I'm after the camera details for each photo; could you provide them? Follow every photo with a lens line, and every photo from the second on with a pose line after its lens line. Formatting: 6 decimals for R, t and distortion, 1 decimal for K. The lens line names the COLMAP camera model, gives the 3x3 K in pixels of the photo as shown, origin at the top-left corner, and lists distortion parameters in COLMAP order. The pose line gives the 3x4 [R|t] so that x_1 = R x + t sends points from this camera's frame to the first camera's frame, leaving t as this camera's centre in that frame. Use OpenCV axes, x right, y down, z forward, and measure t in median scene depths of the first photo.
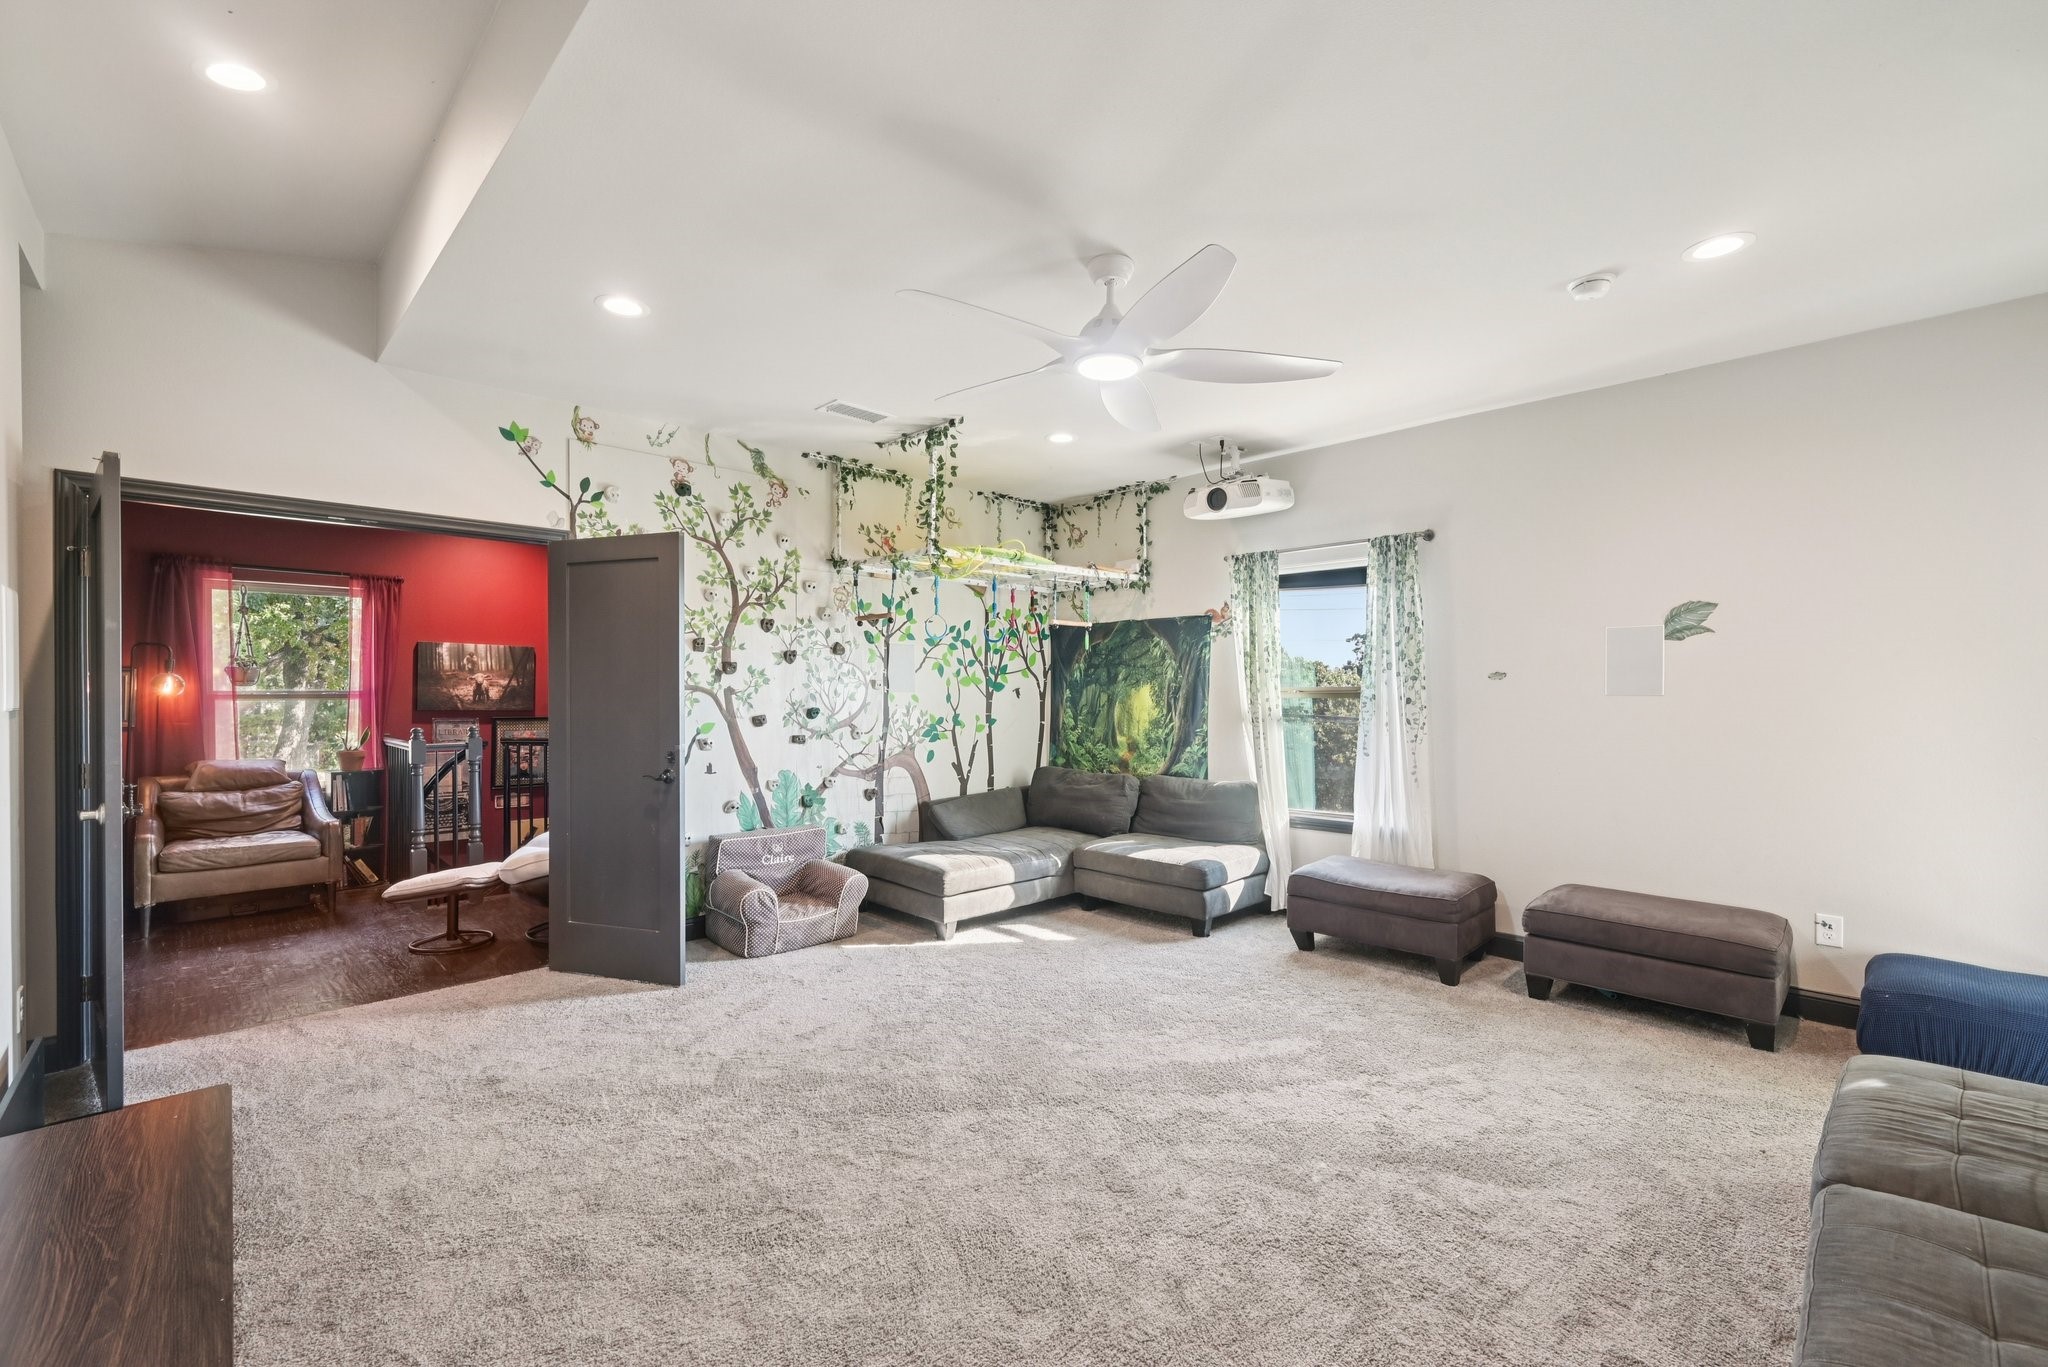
lens RADIAL K [[851.1, 0, 1031.3], [0, 851.1, 692.3], [0, 0, 1]] dist [0.001093, -0.000095]
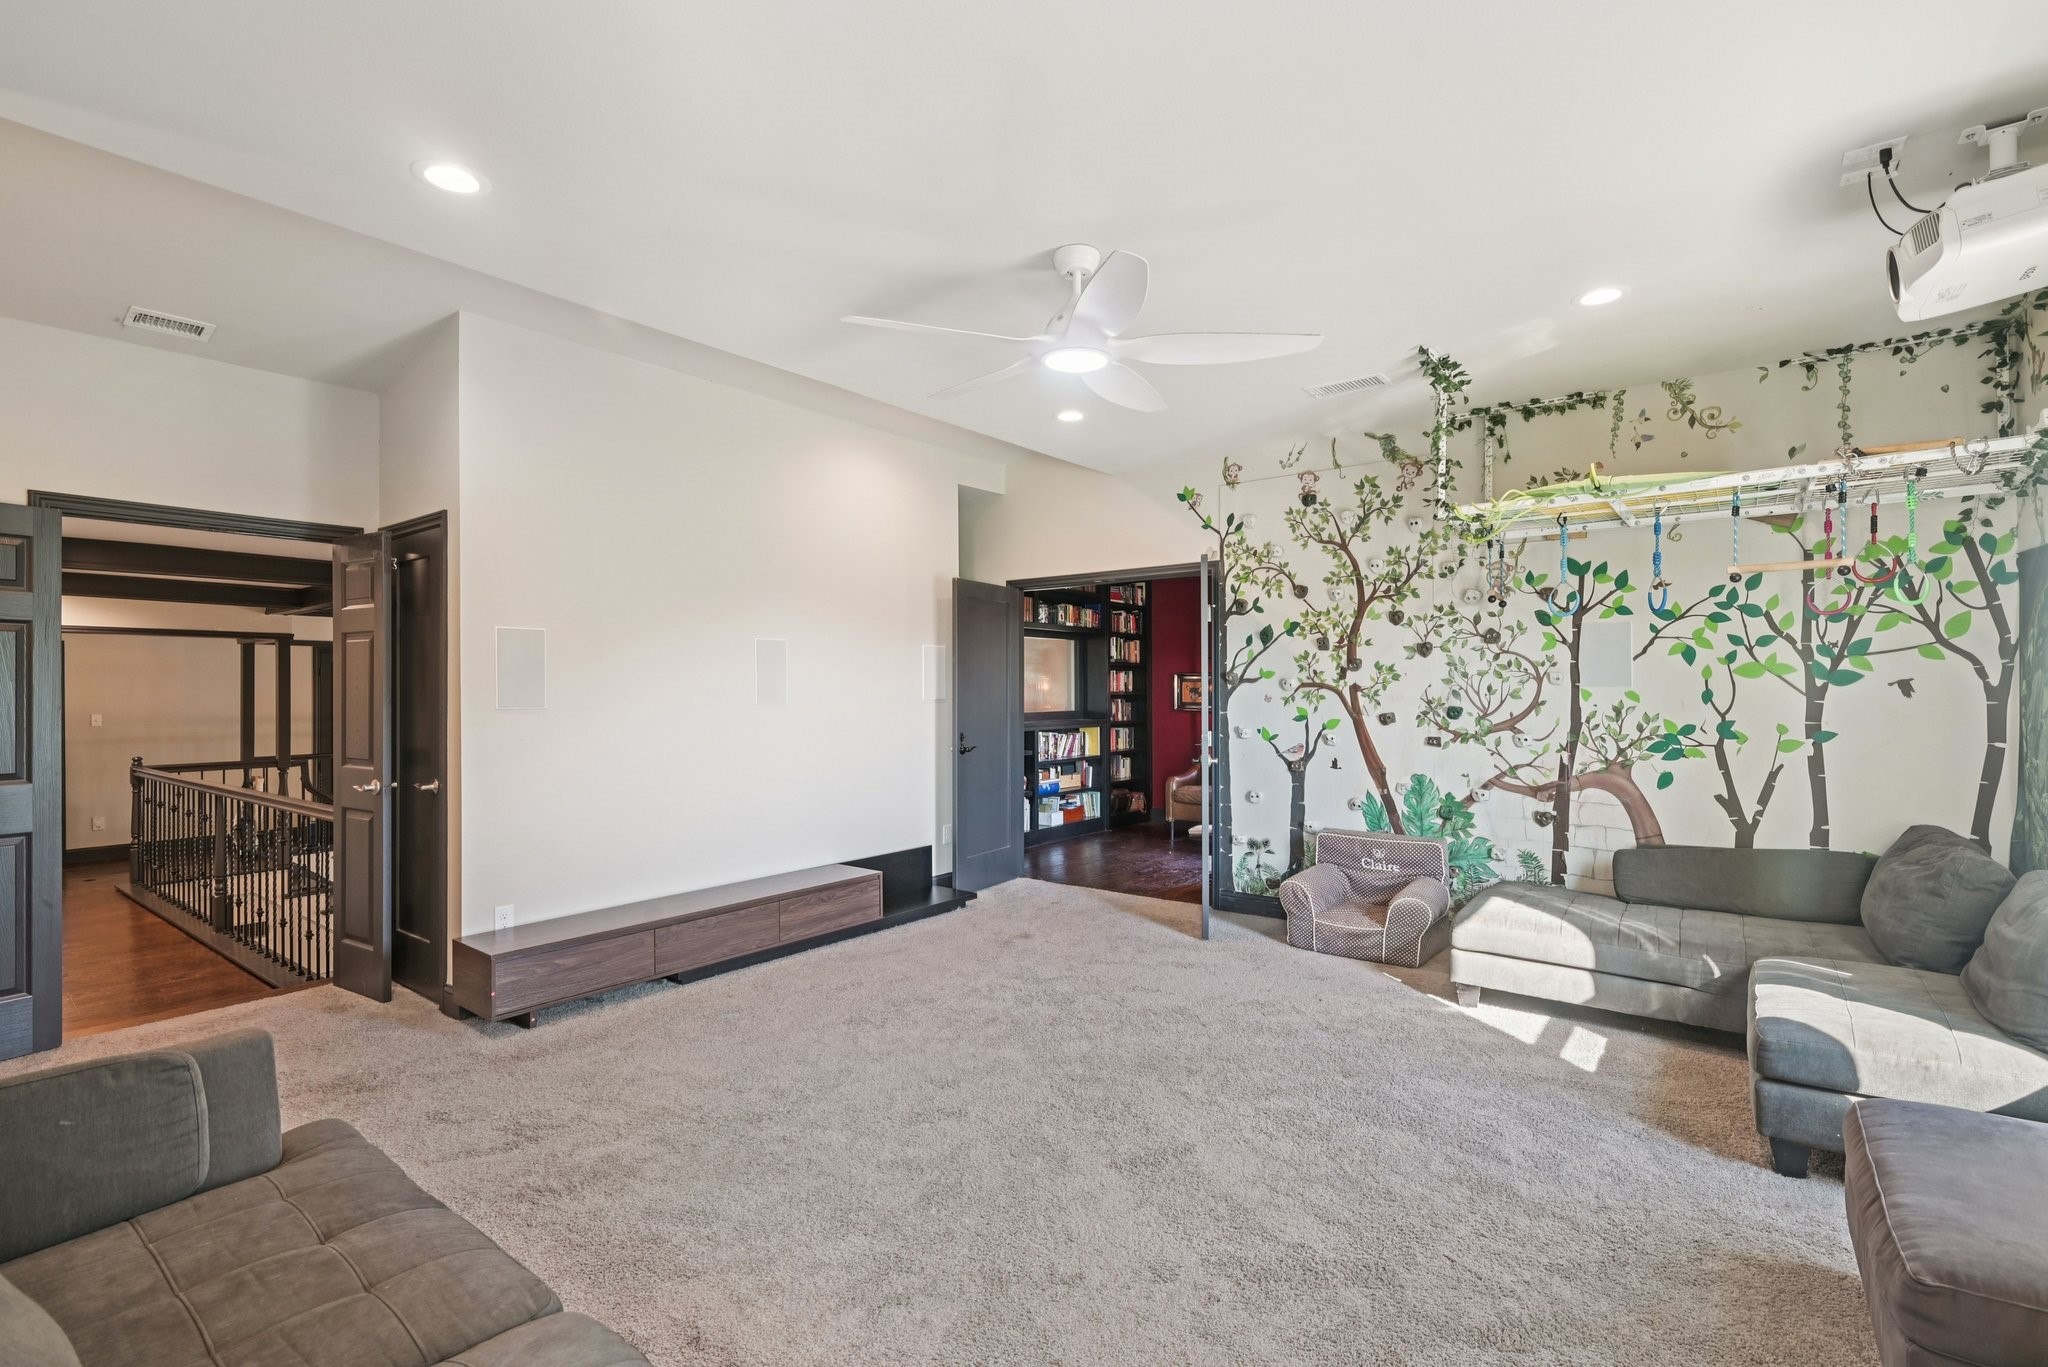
lens RADIAL K [[926.1, 0, 1028.2], [0, 926.1, 682.0], [0, 0, 1]] dist [-0.010618, -0.000137]
pose [[0.141204, -0.008477, -0.989944, 0.628533], [0.006326, 0.999951, -0.007661, -0.002561], [0.989960, -0.005181, 0.141251, 0.442881]]
